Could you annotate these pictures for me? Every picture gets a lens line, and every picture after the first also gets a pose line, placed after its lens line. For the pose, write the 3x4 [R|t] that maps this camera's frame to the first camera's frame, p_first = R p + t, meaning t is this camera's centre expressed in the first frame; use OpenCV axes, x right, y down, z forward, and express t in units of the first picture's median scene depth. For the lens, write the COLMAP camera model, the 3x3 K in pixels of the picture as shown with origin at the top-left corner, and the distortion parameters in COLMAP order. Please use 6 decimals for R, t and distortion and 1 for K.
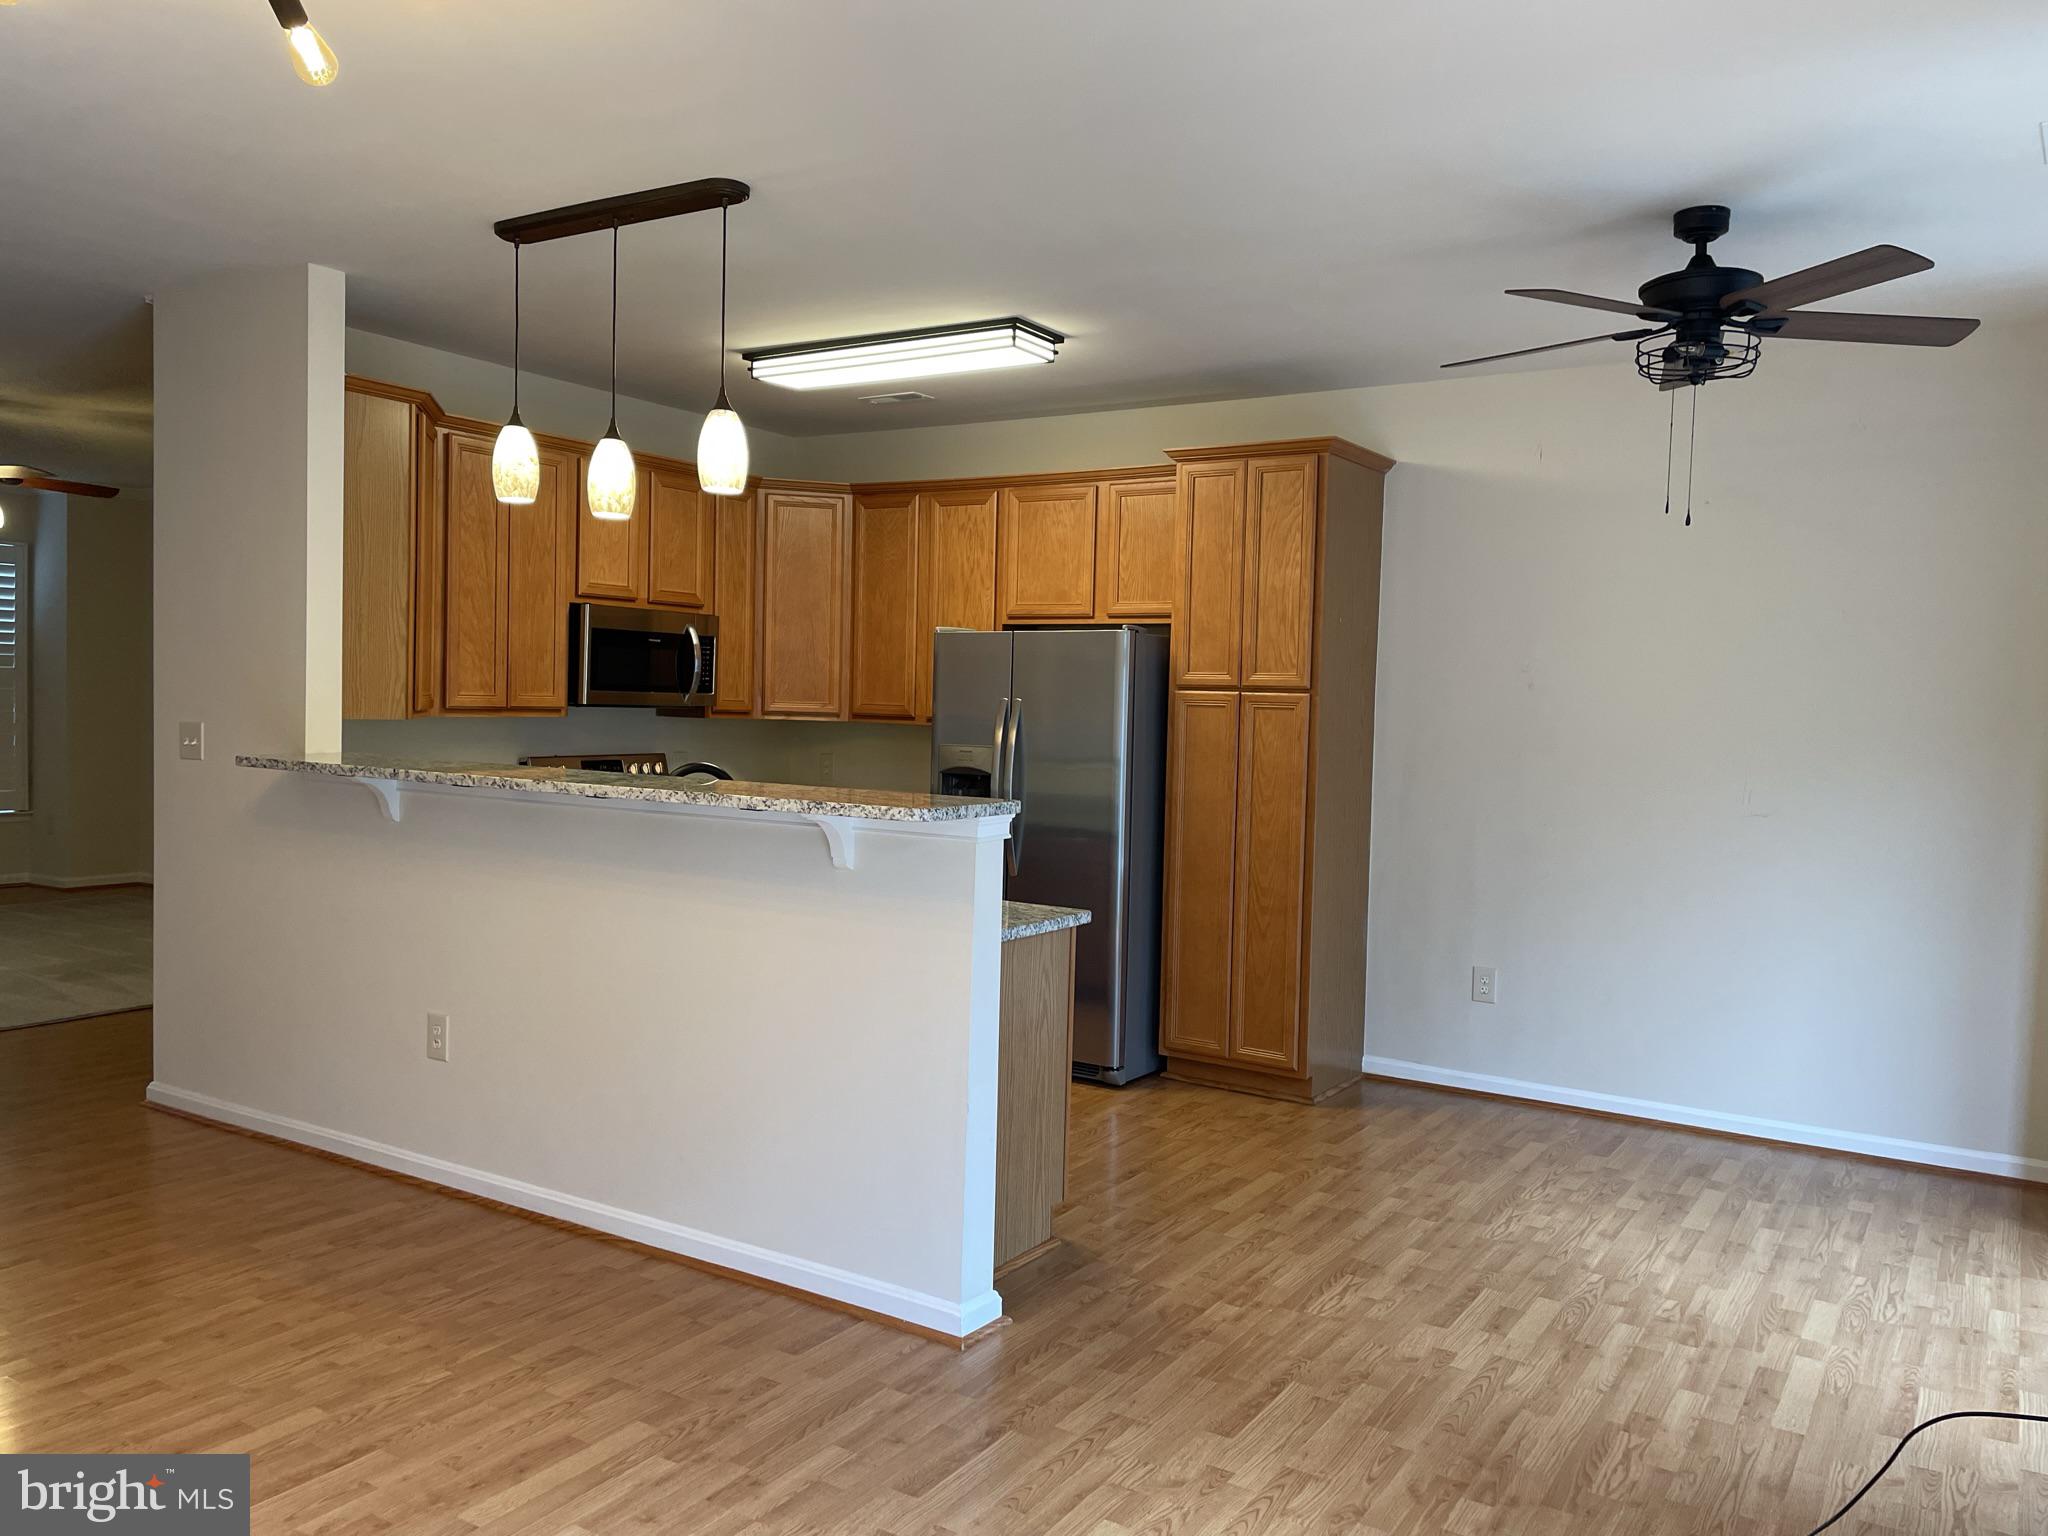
lens RADIAL K [[1564.4, 0, 1023.8], [0, 1564.4, 763.4], [0, 0, 1]] dist [0.026911, -0.027753]
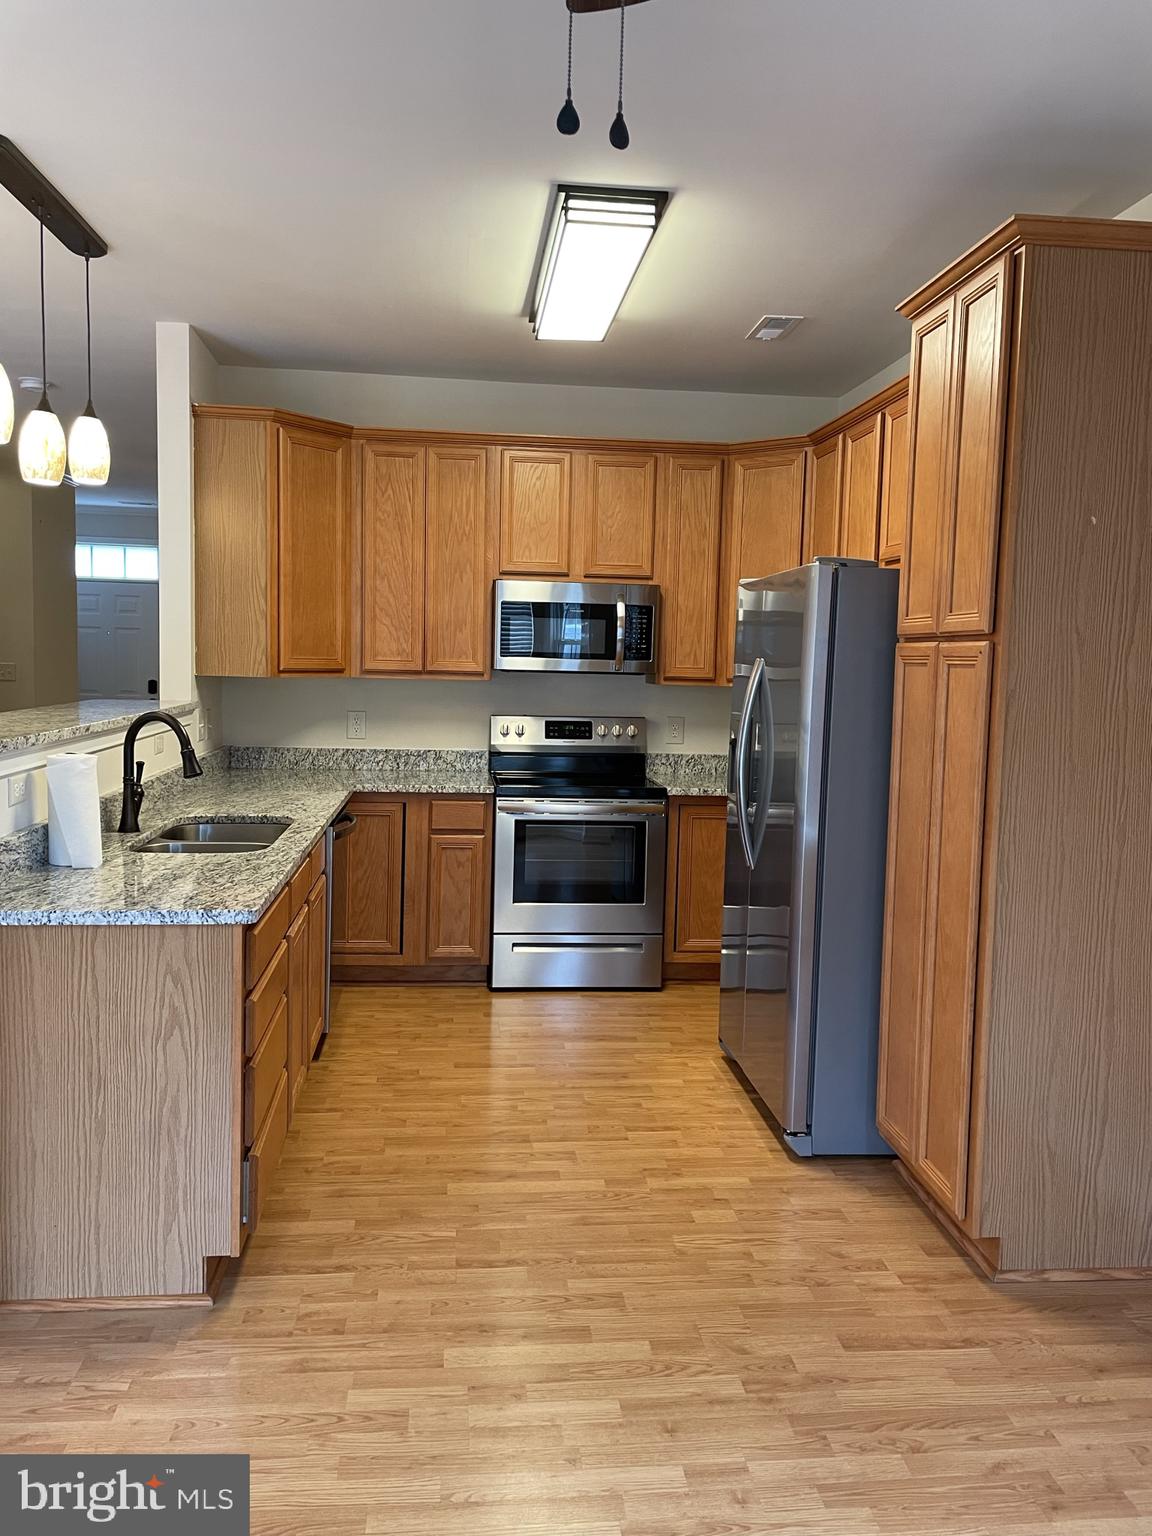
lens RADIAL K [[1173.3, 0, 573.8], [0, 1173.3, 763.1], [0, 0, 1]] dist [0.026911, -0.027753]
pose [[0.614787, 0.056069, -0.786698, 0.513118], [-0.041612, 0.998386, 0.038638, -0.007531], [0.787595, 0.008982, 0.616128, 0.643997]]
